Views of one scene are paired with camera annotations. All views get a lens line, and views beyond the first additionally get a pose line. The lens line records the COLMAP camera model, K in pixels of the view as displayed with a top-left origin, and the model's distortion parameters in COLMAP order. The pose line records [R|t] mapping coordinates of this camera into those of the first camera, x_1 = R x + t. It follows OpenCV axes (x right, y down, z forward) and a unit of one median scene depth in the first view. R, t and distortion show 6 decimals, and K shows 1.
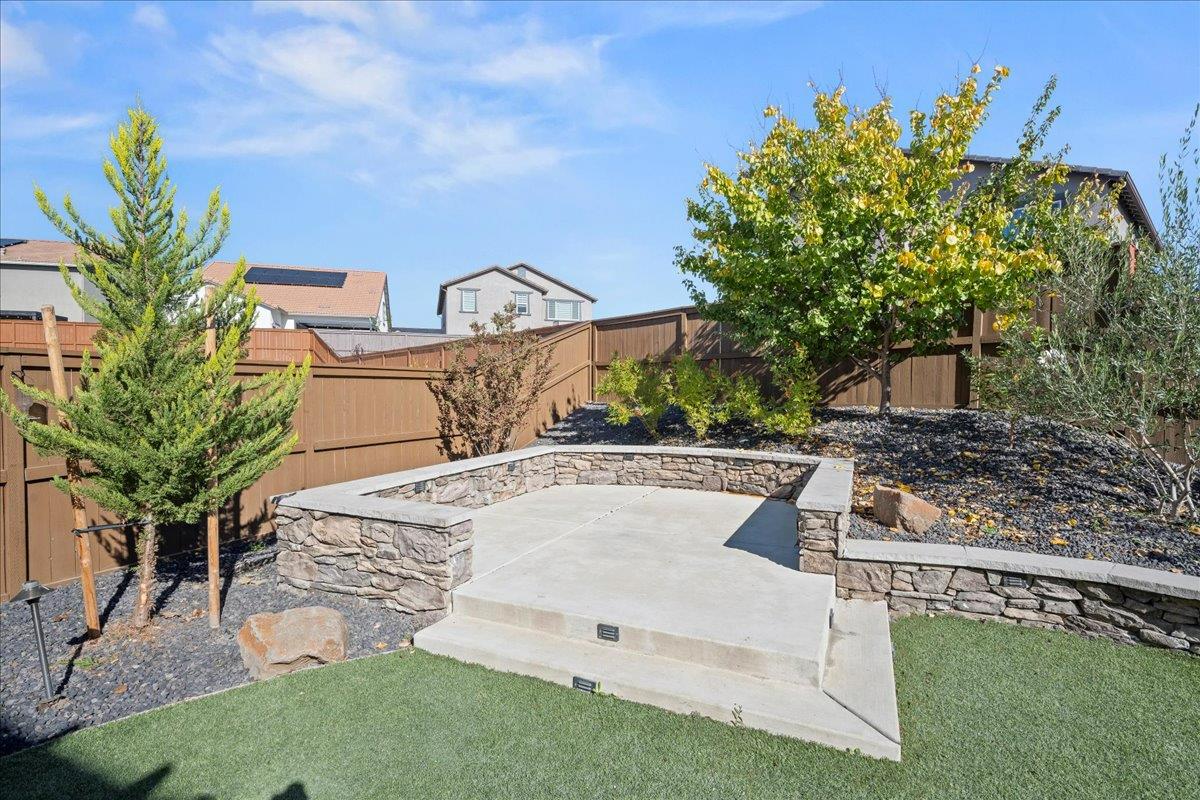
lens RADIAL K [[570.9, 0, 600.0], [0, 570.9, 400.0], [0, 0, 1]] dist [0.002469, -0.000049]
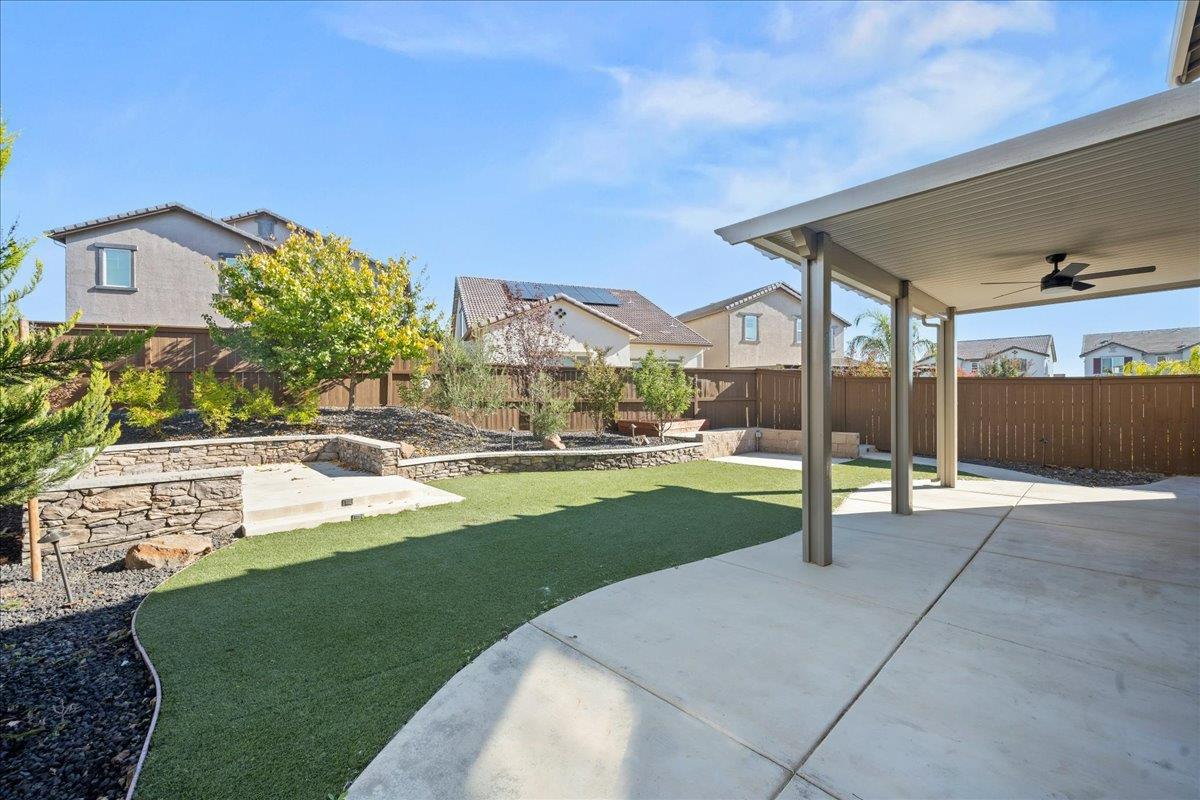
lens RADIAL K [[471.7, 0, 615.1], [0, 471.7, 396.2], [0, 0, 1]] dist [0.001904, 0.000063]
pose [[0.346110, -0.001814, 0.938192, -0.658700], [0.017053, 0.999845, -0.004358, 0.000979], [-0.938039, 0.017507, 0.346087, -0.324336]]
